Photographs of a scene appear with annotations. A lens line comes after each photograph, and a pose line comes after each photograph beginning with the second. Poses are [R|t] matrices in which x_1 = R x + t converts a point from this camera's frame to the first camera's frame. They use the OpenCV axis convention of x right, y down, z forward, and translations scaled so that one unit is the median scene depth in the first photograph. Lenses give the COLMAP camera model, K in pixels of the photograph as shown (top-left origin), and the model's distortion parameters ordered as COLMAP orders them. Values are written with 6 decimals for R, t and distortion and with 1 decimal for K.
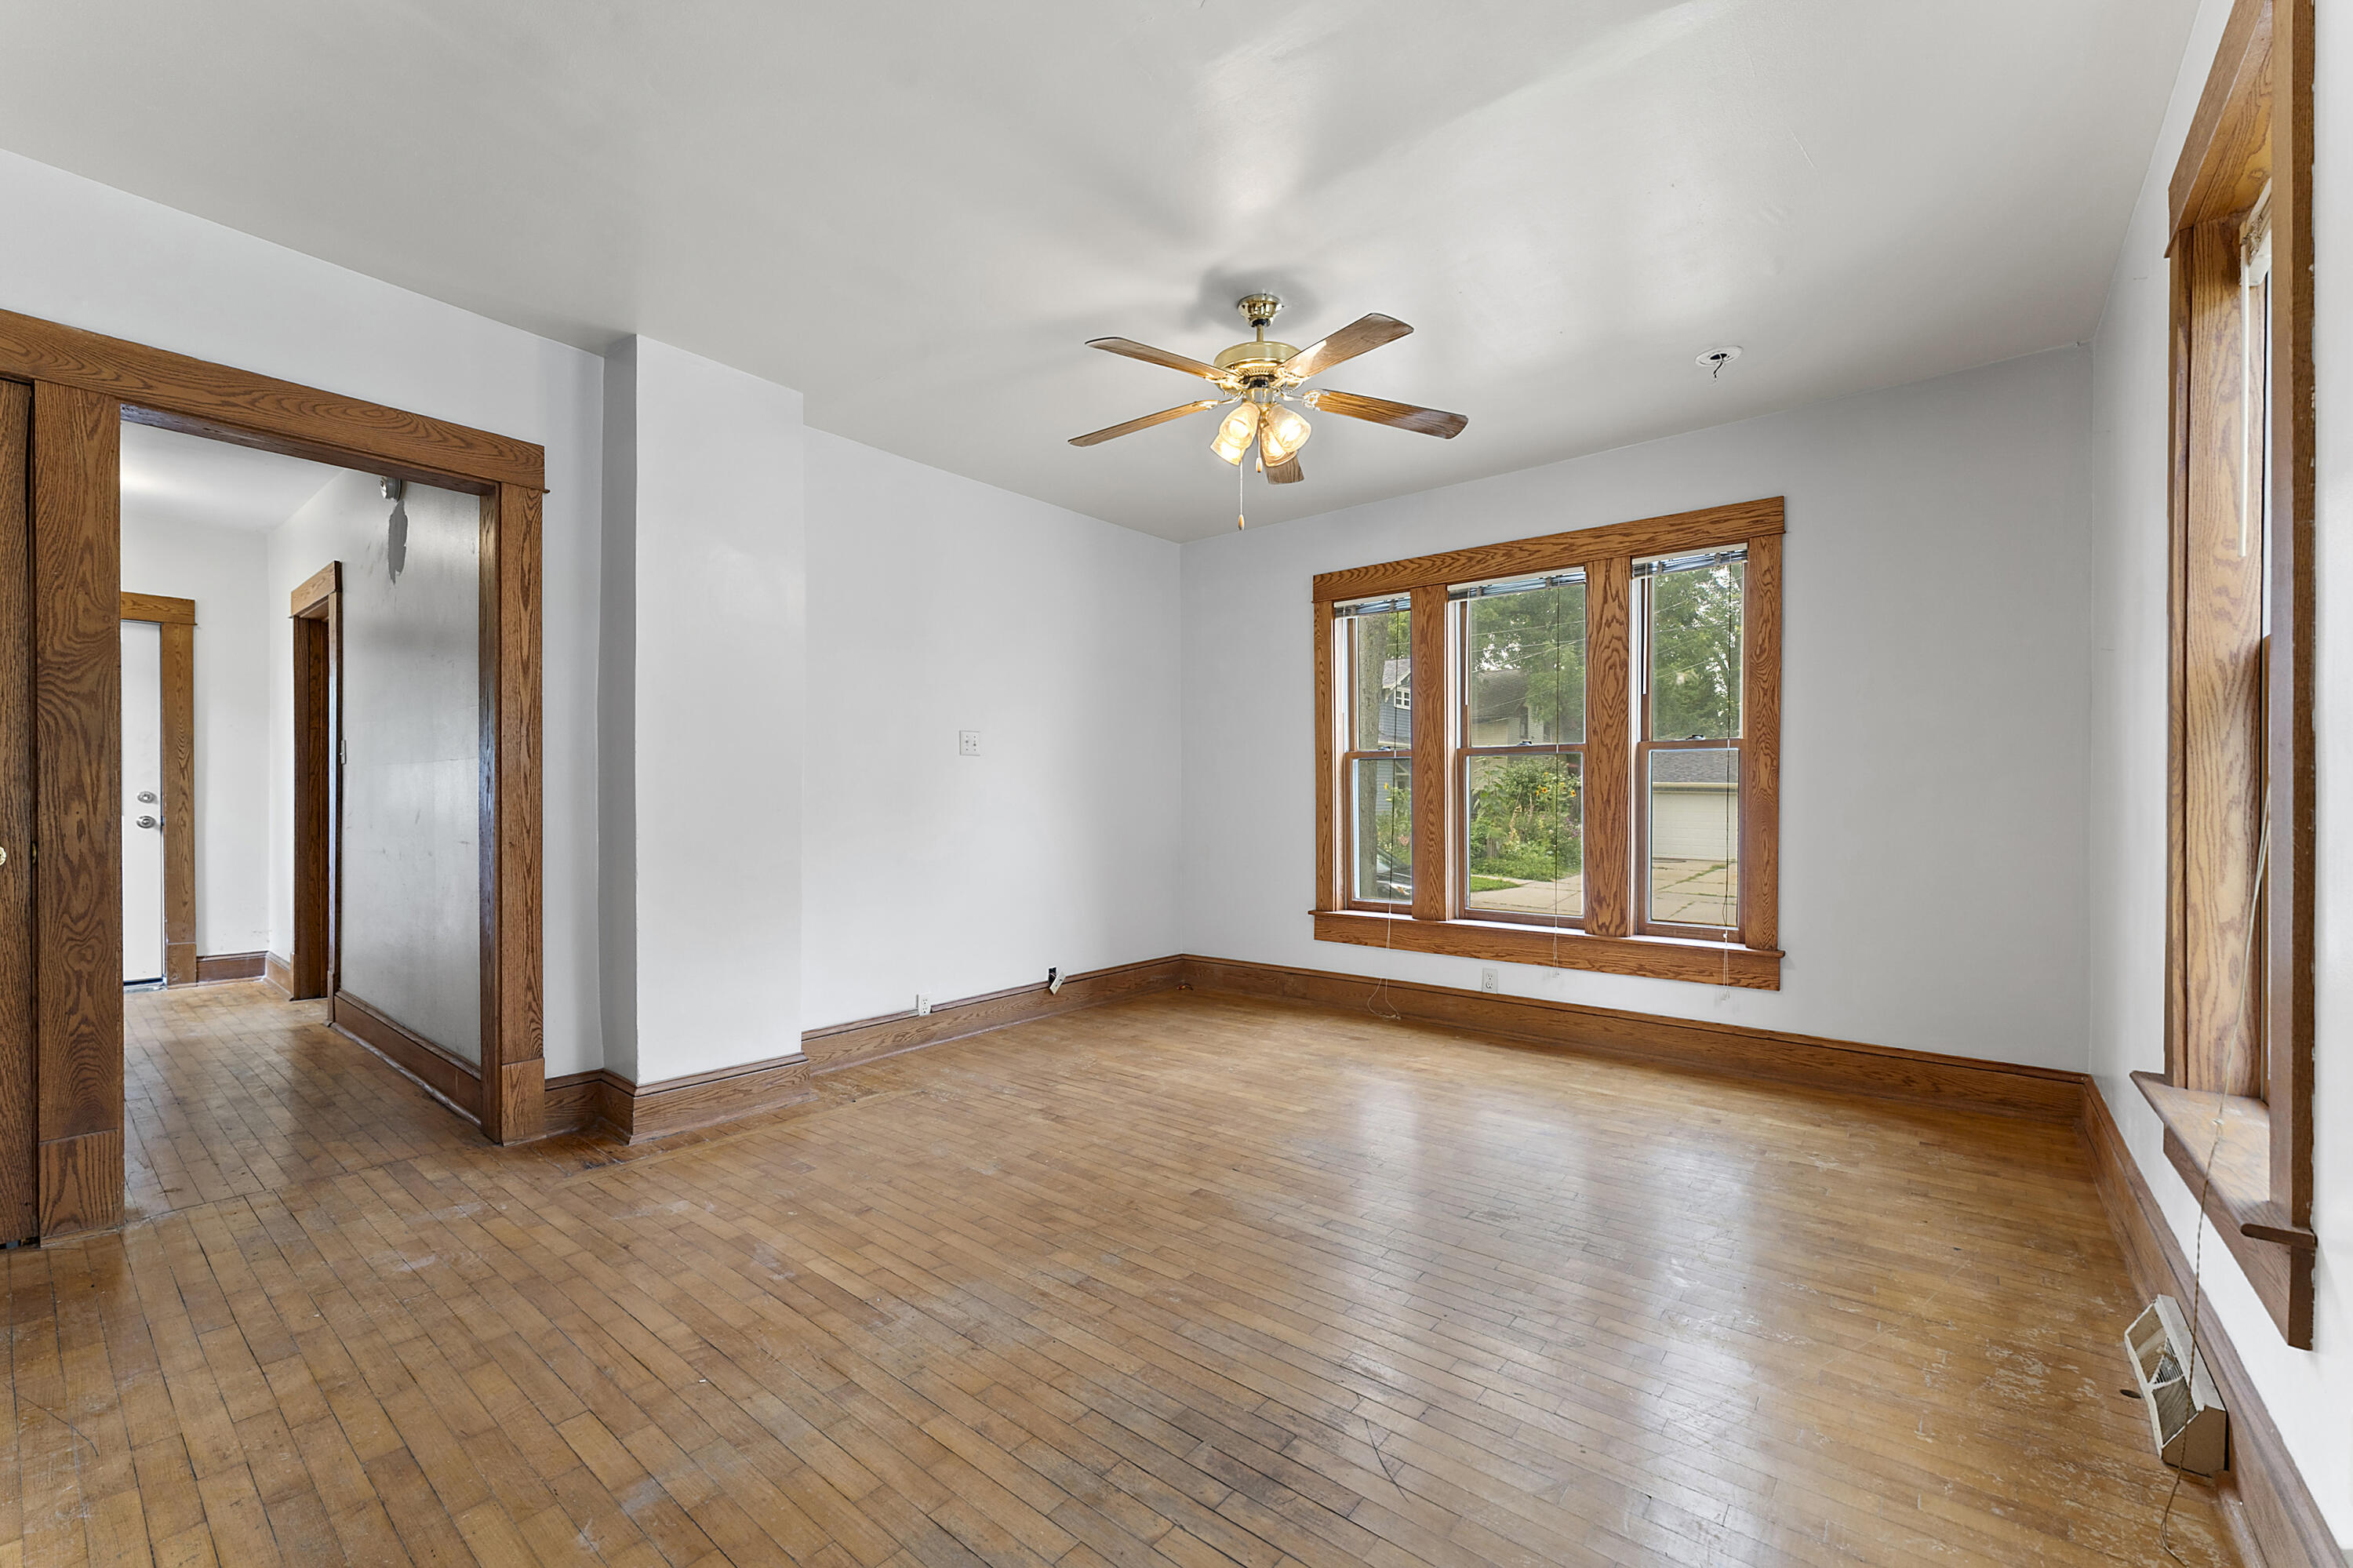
lens RADIAL K [[952.8, 0, 1158.0], [0, 952.8, 803.0], [0, 0, 1]] dist [-0.000686, -0.000774]
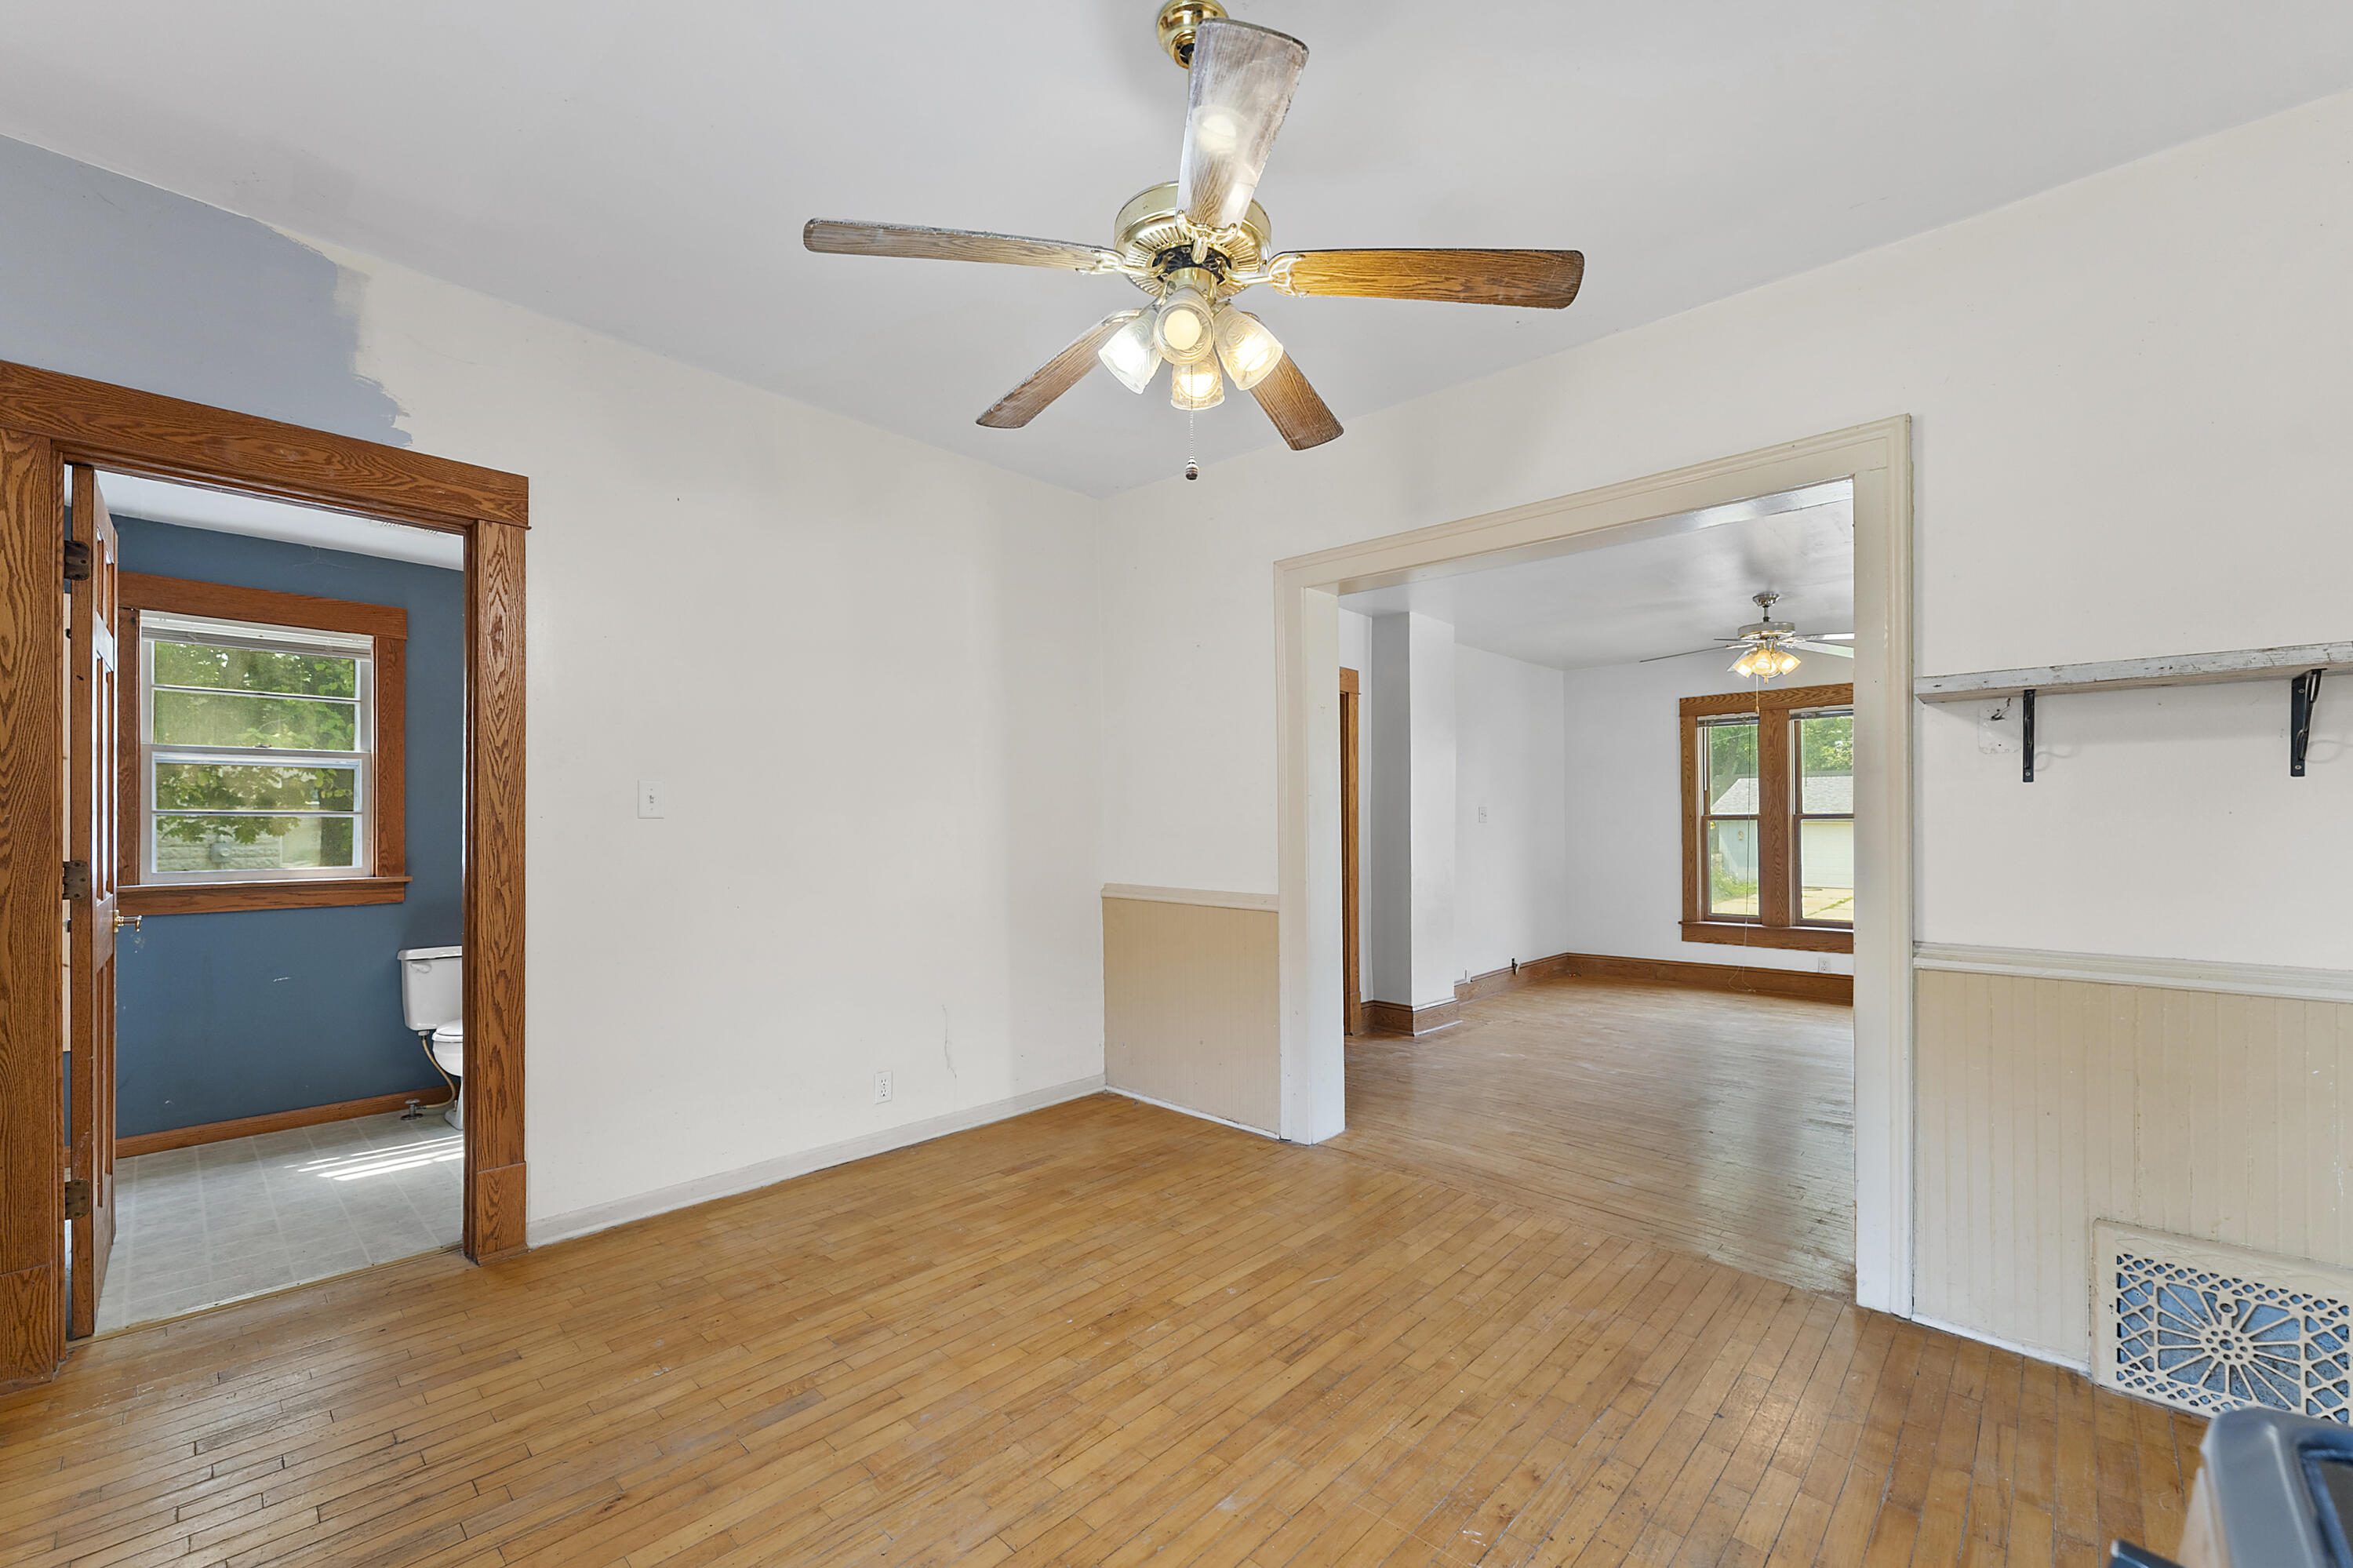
lens RADIAL K [[952.8, 0, 1156.9], [0, 952.8, 823.5], [0, 0, 1]] dist [-0.000686, -0.000774]
pose [[0.997047, -0.006828, -0.076491, -0.738428], [0.006014, 0.999923, -0.010869, -0.041126], [0.076559, 0.010377, 0.997011, -0.759619]]
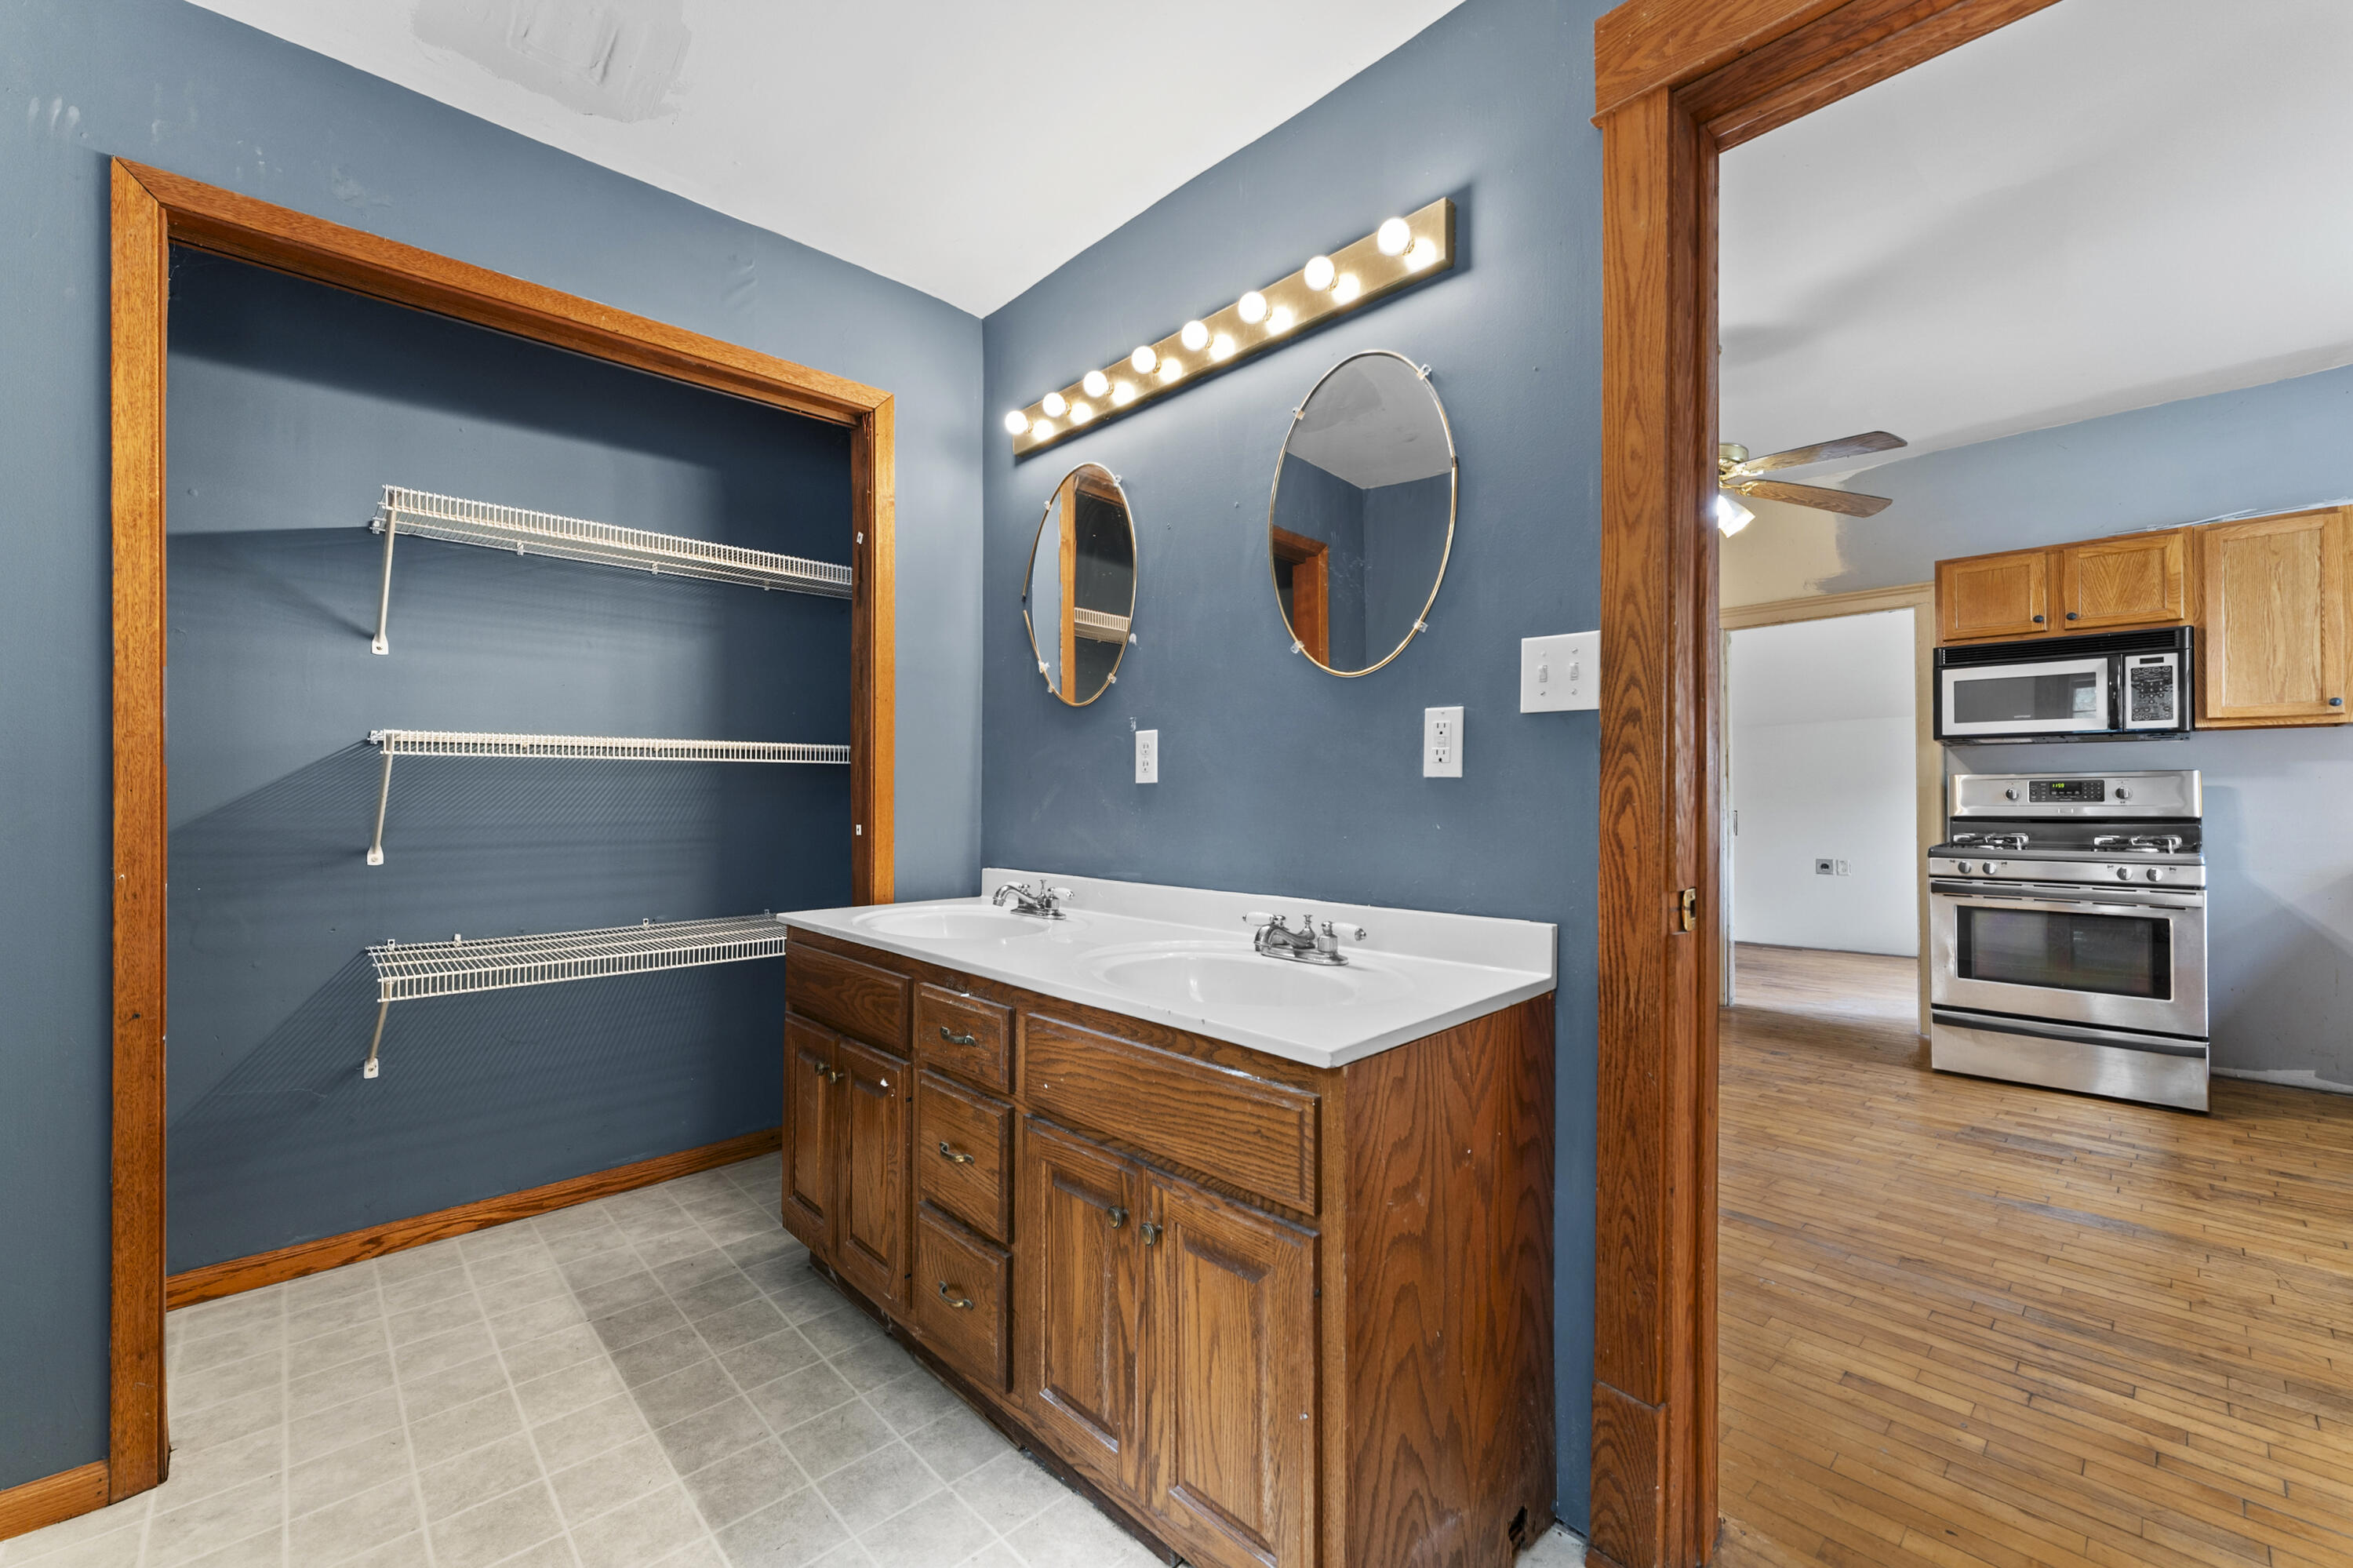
lens RADIAL K [[952.8, 0, 1158.6], [0, 952.8, 792.0], [0, 0, 1]] dist [-0.000686, -0.000774]
pose [[0.132006, -0.004896, 0.991237, -1.676281], [0.009222, 0.999951, 0.003711, -0.025097], [-0.991206, 0.008652, 0.132044, 0.055568]]
